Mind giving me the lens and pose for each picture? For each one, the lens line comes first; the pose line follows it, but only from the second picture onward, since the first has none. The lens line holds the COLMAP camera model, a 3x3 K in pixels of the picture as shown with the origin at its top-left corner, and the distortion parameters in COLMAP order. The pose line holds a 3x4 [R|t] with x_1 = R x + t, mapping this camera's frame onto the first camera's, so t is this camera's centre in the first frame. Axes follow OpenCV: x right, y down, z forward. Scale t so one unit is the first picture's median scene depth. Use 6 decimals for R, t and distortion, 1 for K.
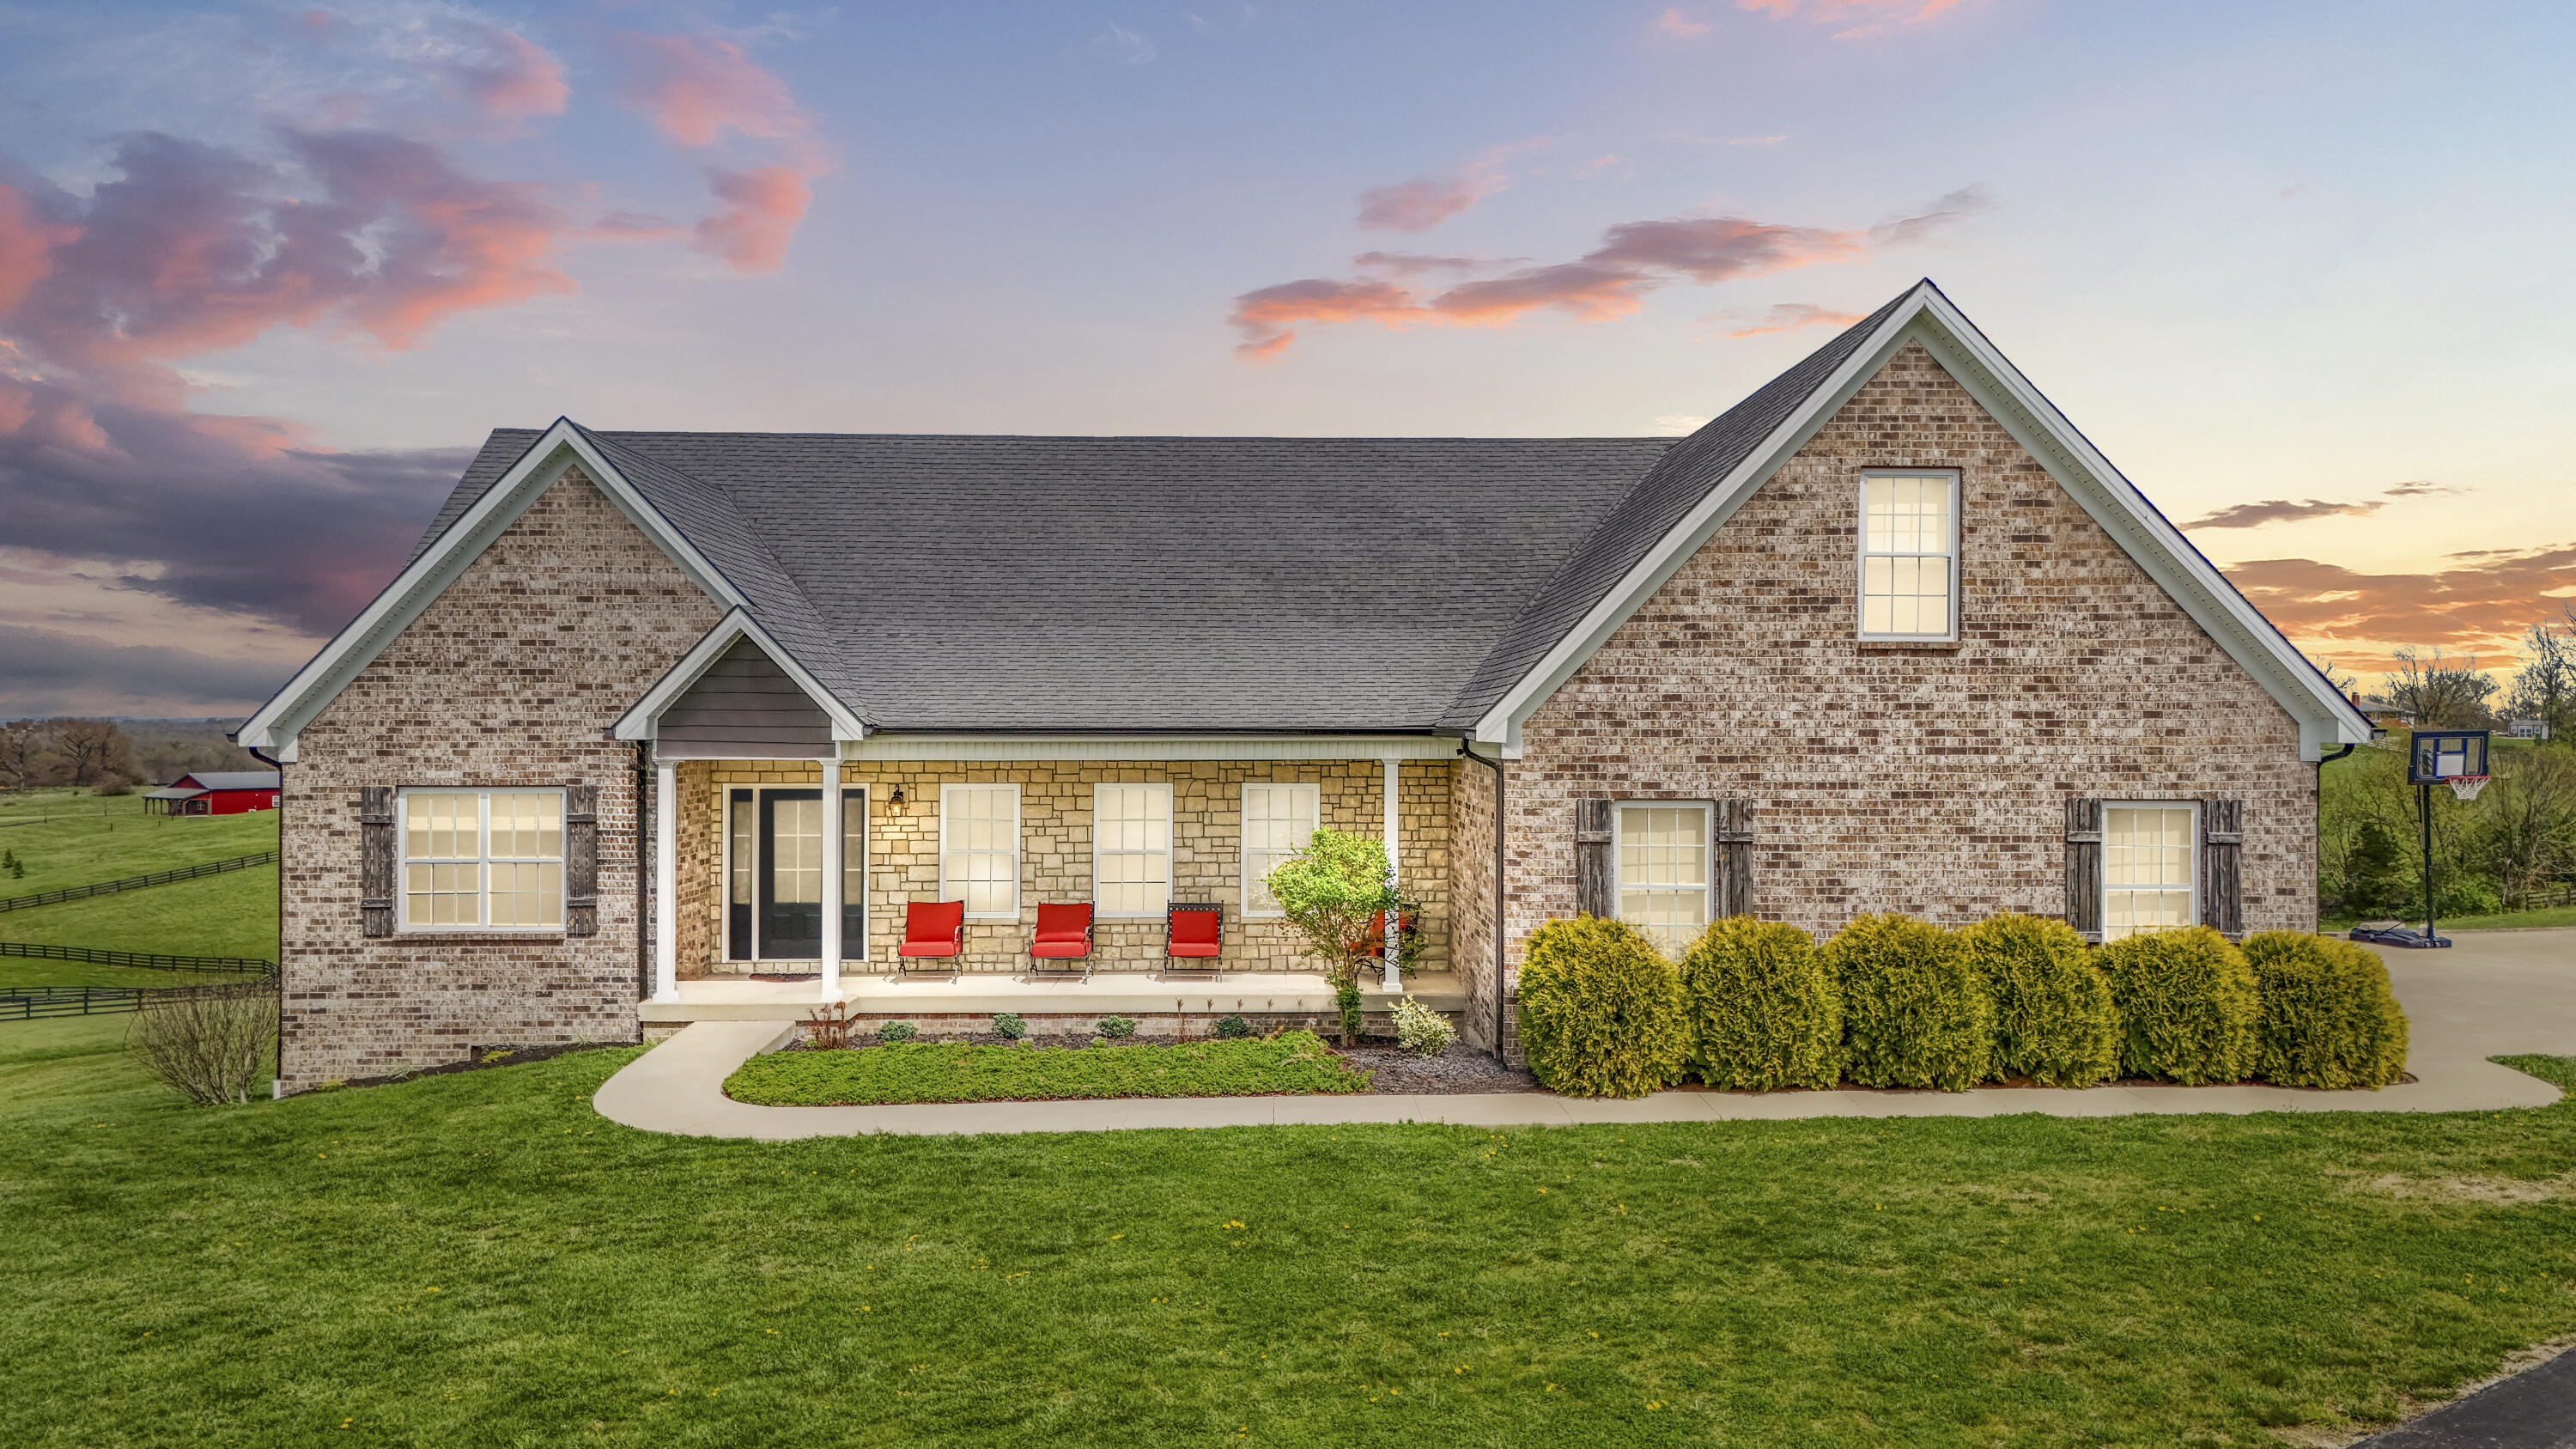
lens RADIAL K [[1920.6, 0, 1289.8], [0, 1920.6, 698.1], [0, 0, 1]] dist [0.116795, -0.197680]
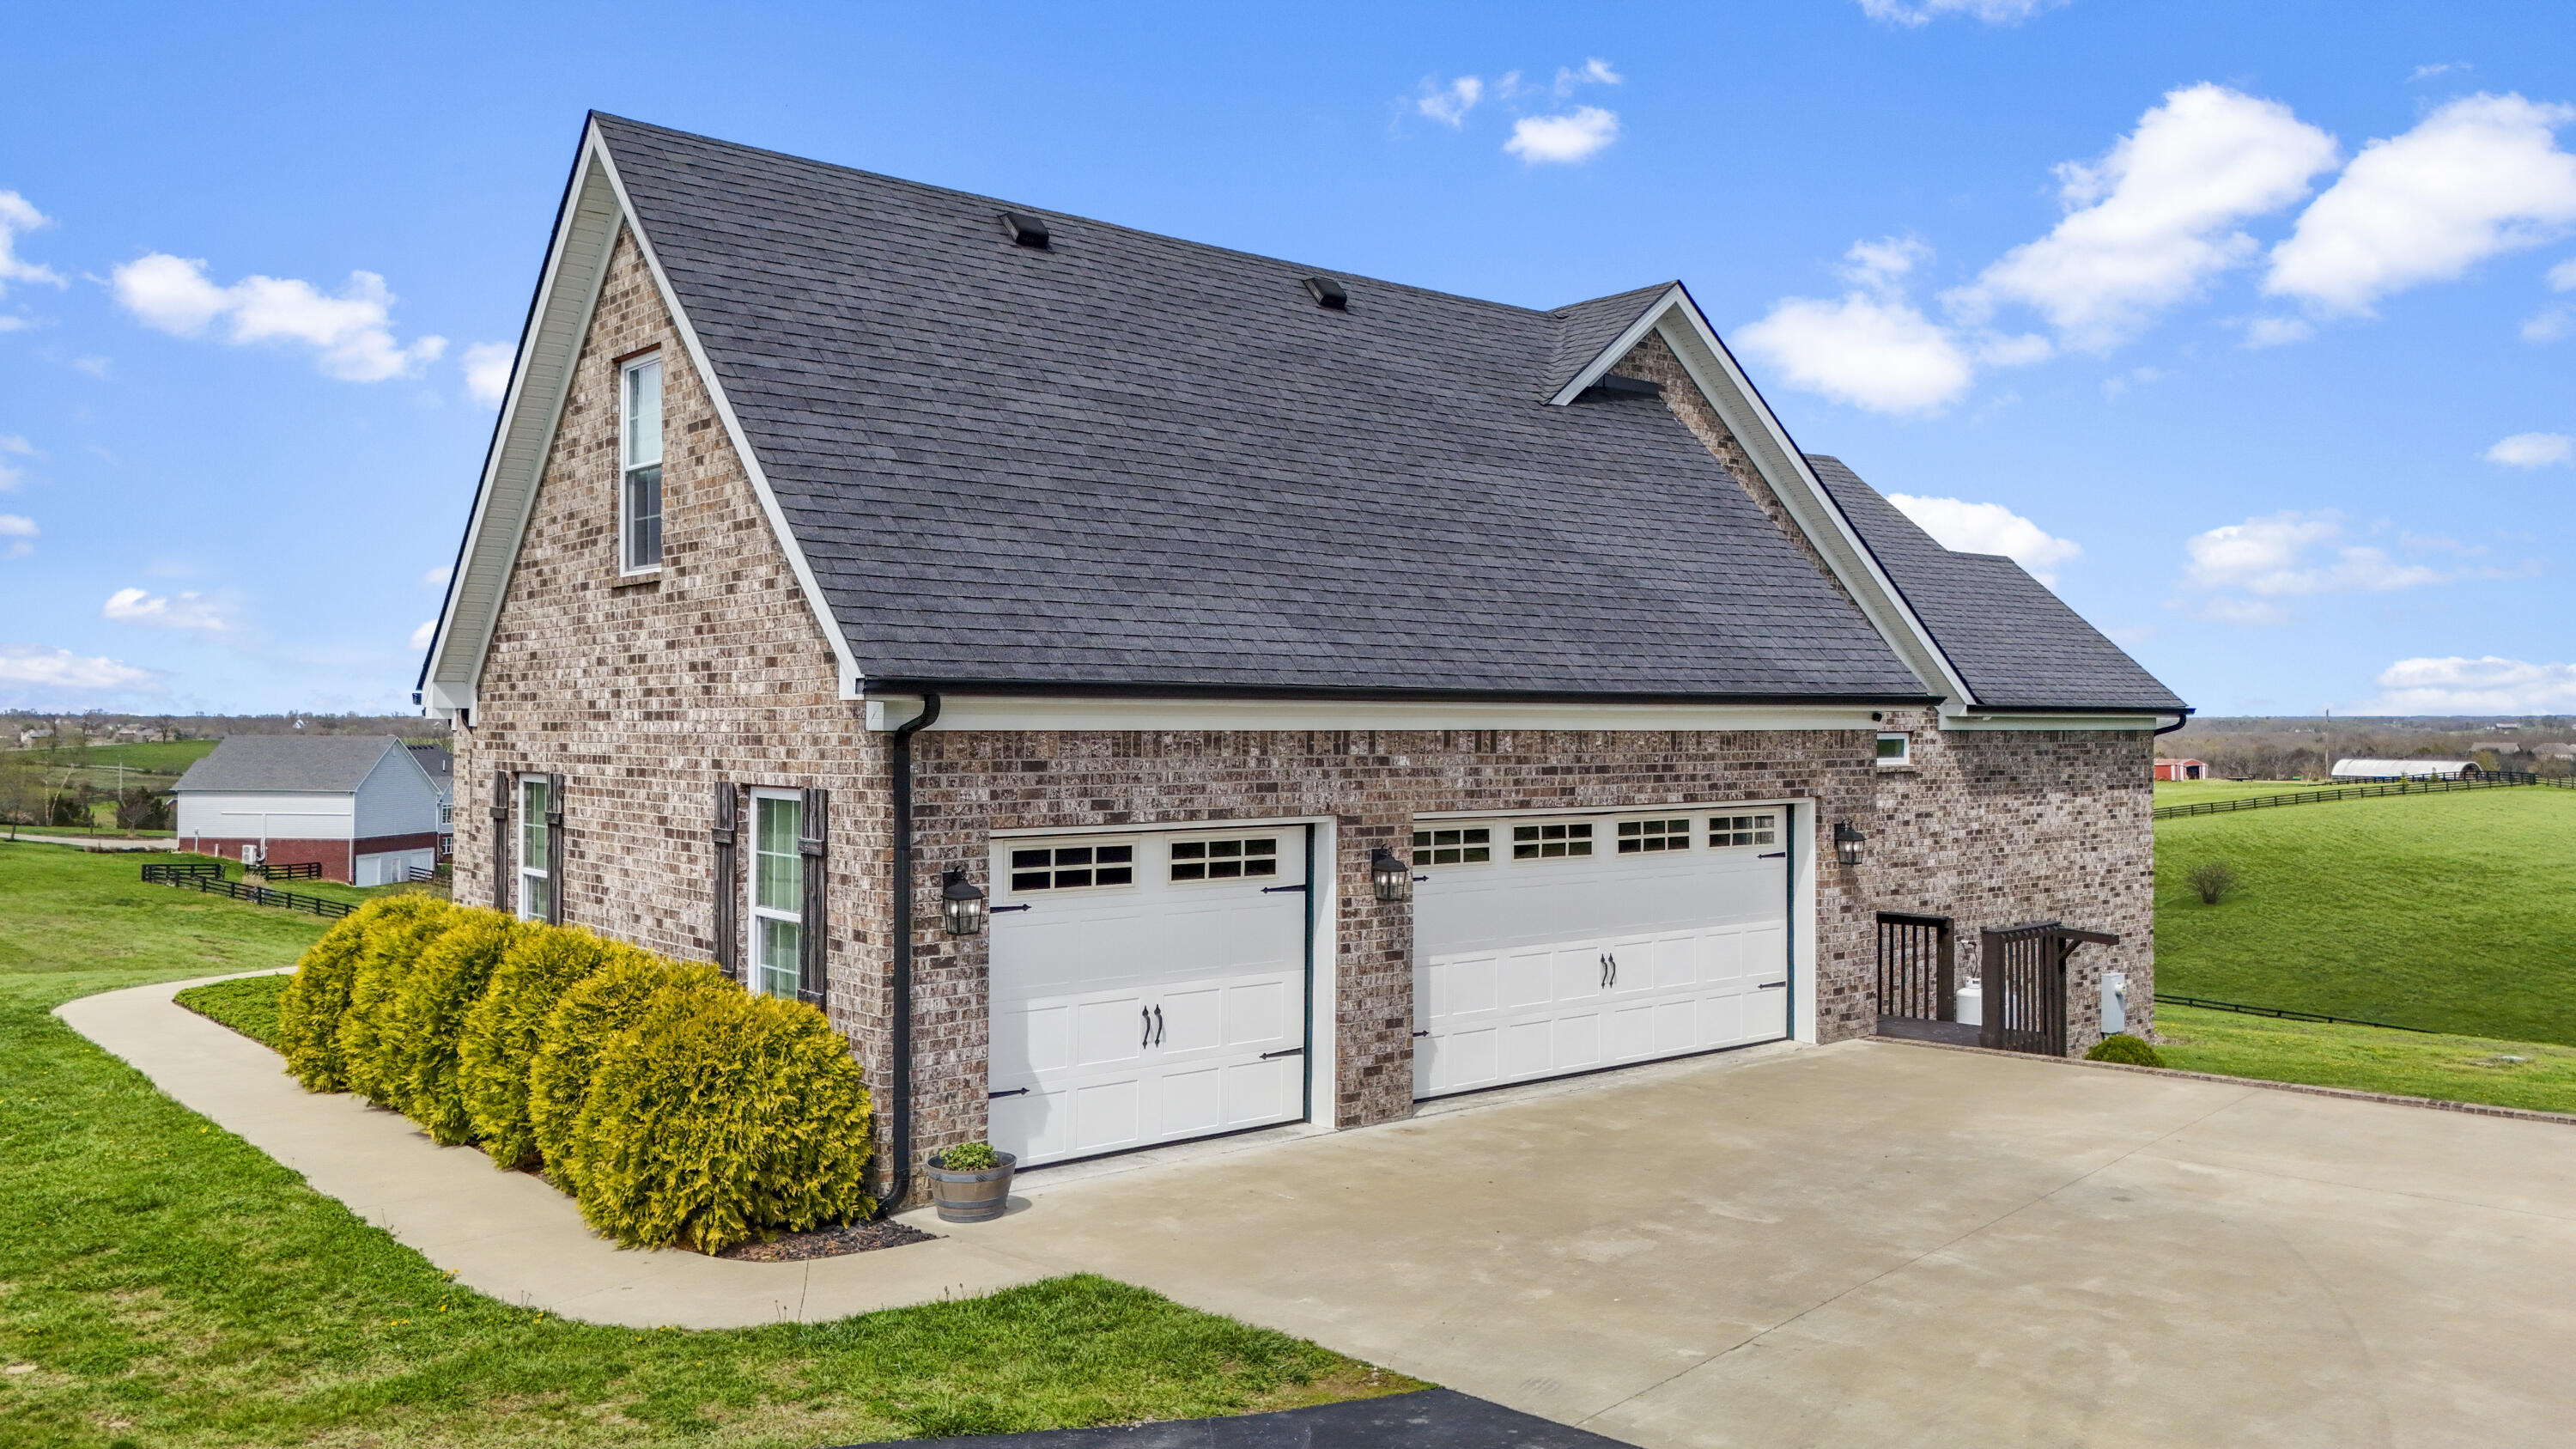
lens RADIAL K [[1883.2, 0, 1288.0], [0, 1883.2, 724.5], [0, 0, 1]] dist [0.081121, 0.000332]
pose [[0.622082, 0.000863, -0.782952, 0.912018], [0.014855, 0.999806, 0.012905, 0.020757], [0.782811, -0.019659, 0.621949, 0.616136]]
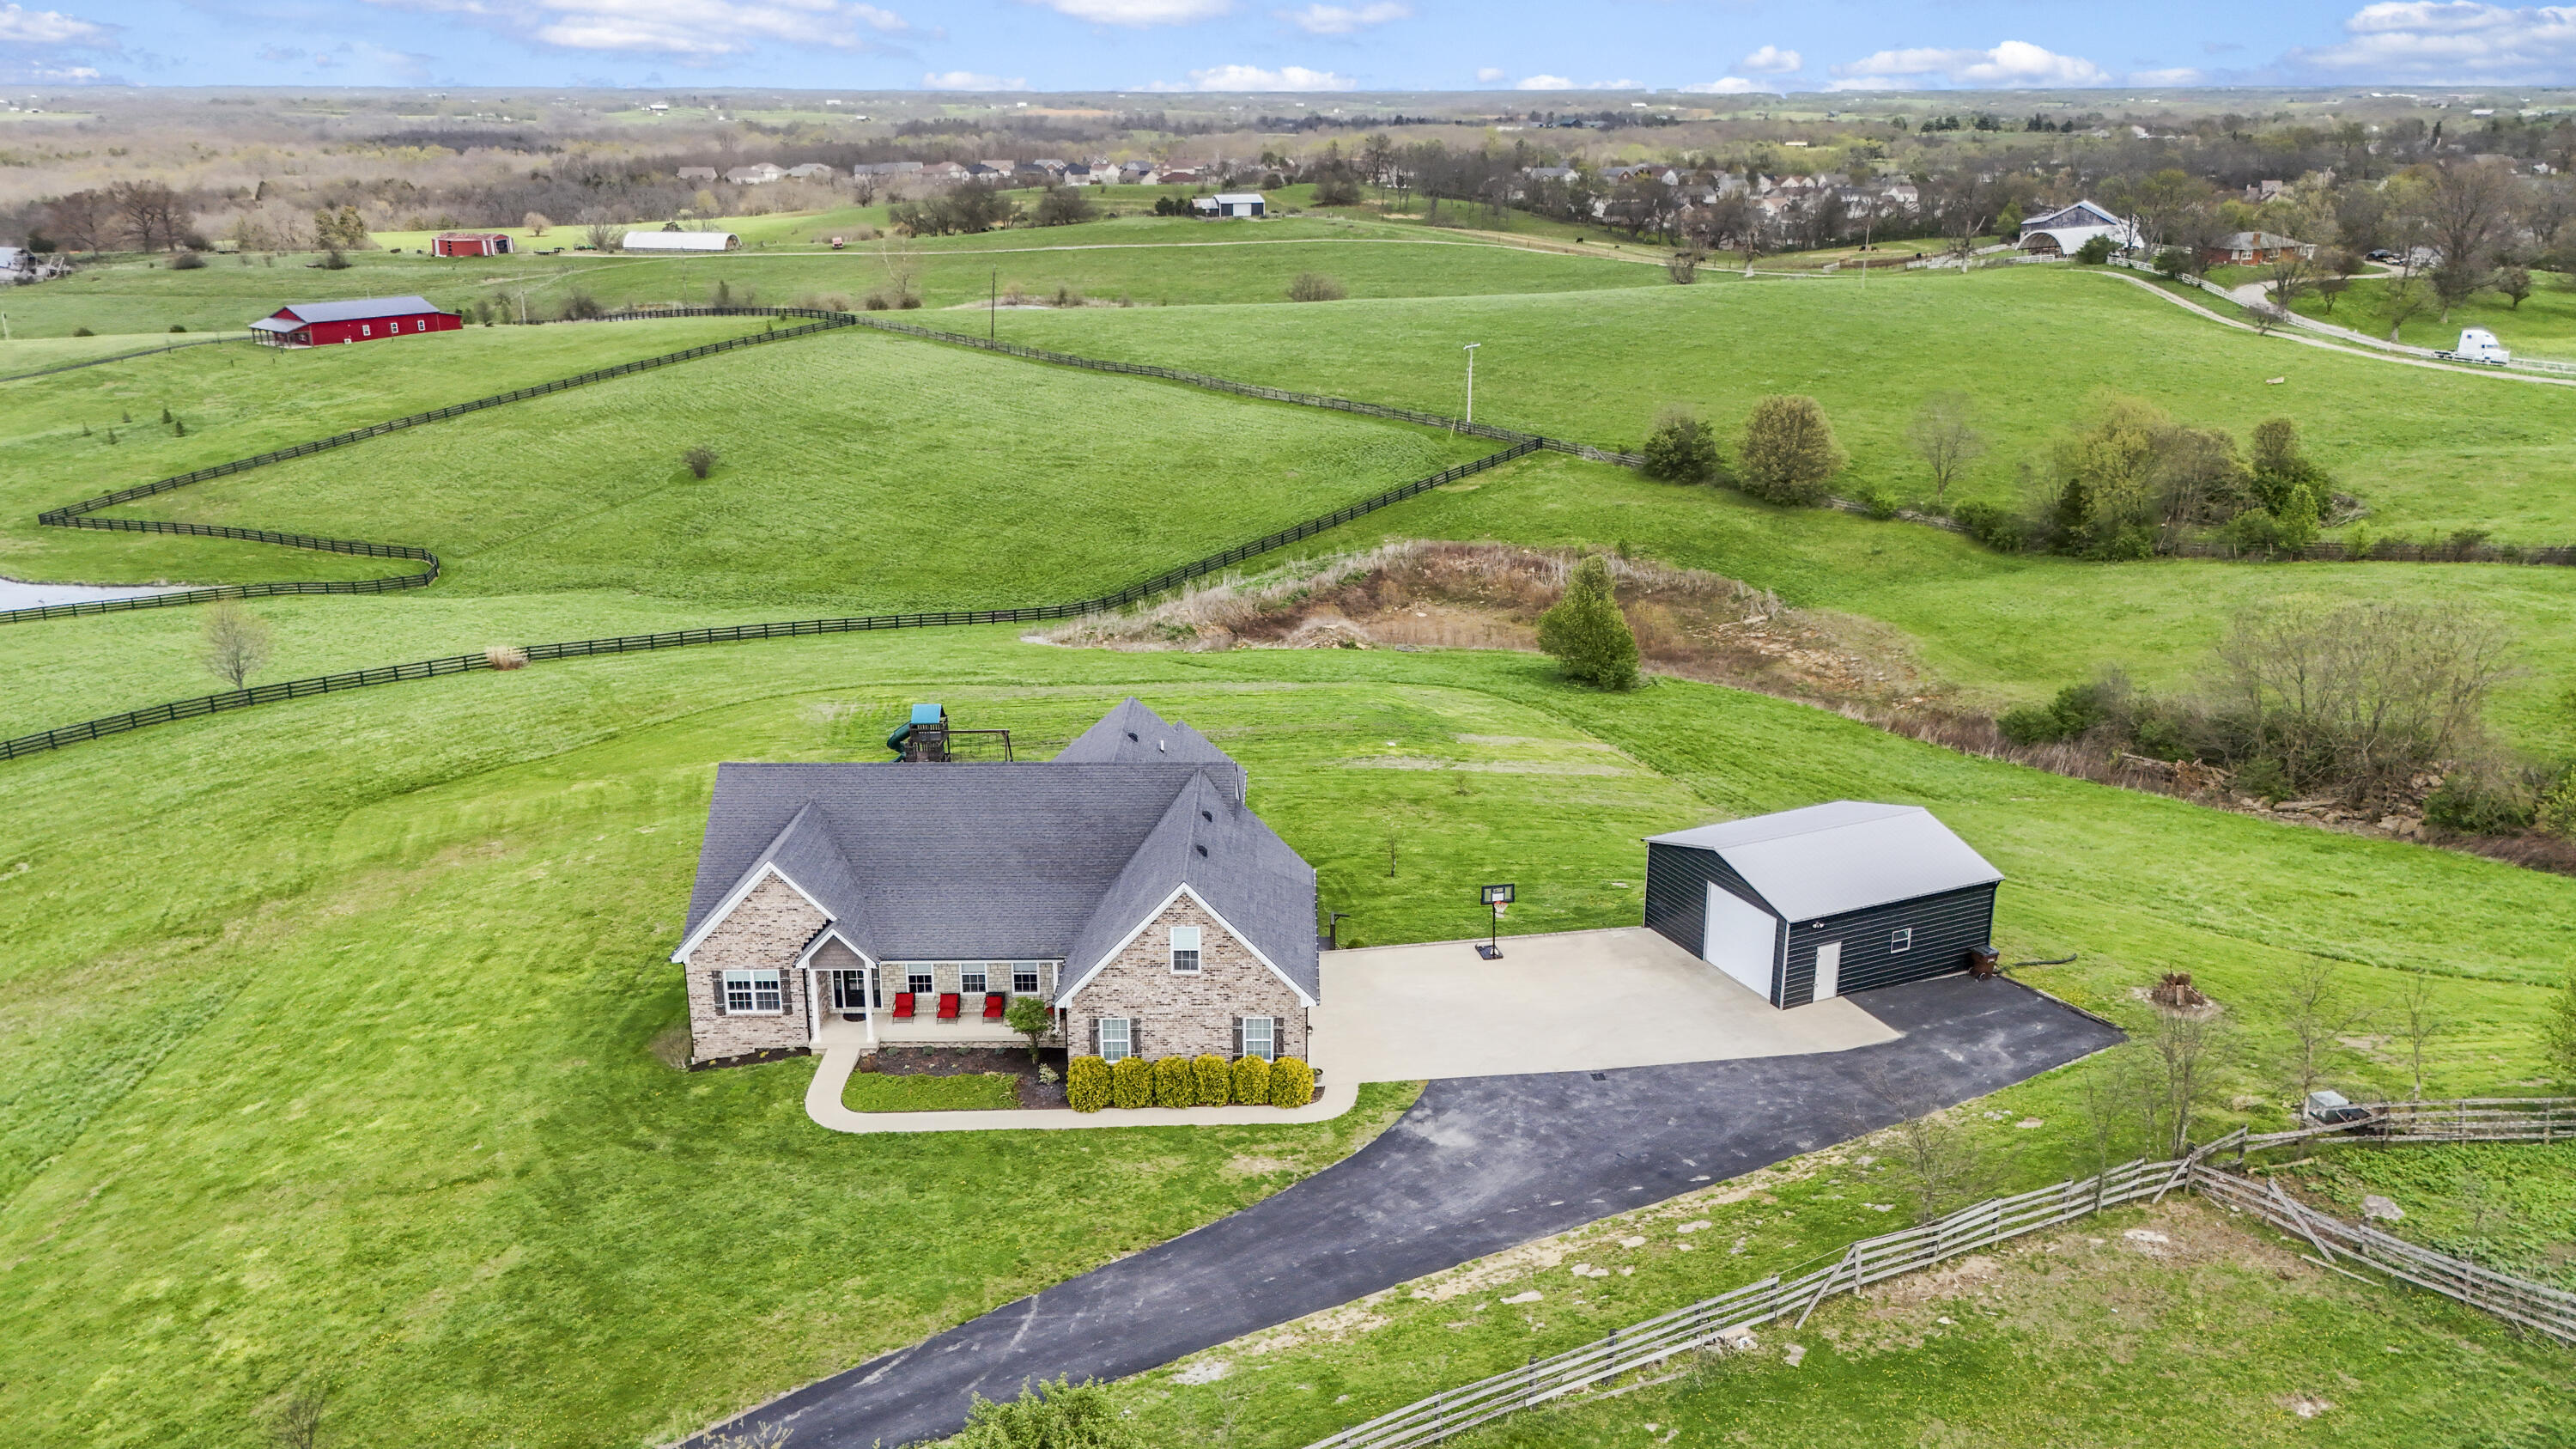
lens RADIAL K [[1883.2, 0, 1288.0], [0, 1883.2, 724.5], [0, 0, 1]] dist [0.081121, 0.000332]
pose [[0.999800, 0.003139, -0.019746, 0.471724], [0.003314, 0.947930, 0.318460, -1.245741], [0.019717, -0.318462, 0.947731, -1.641973]]
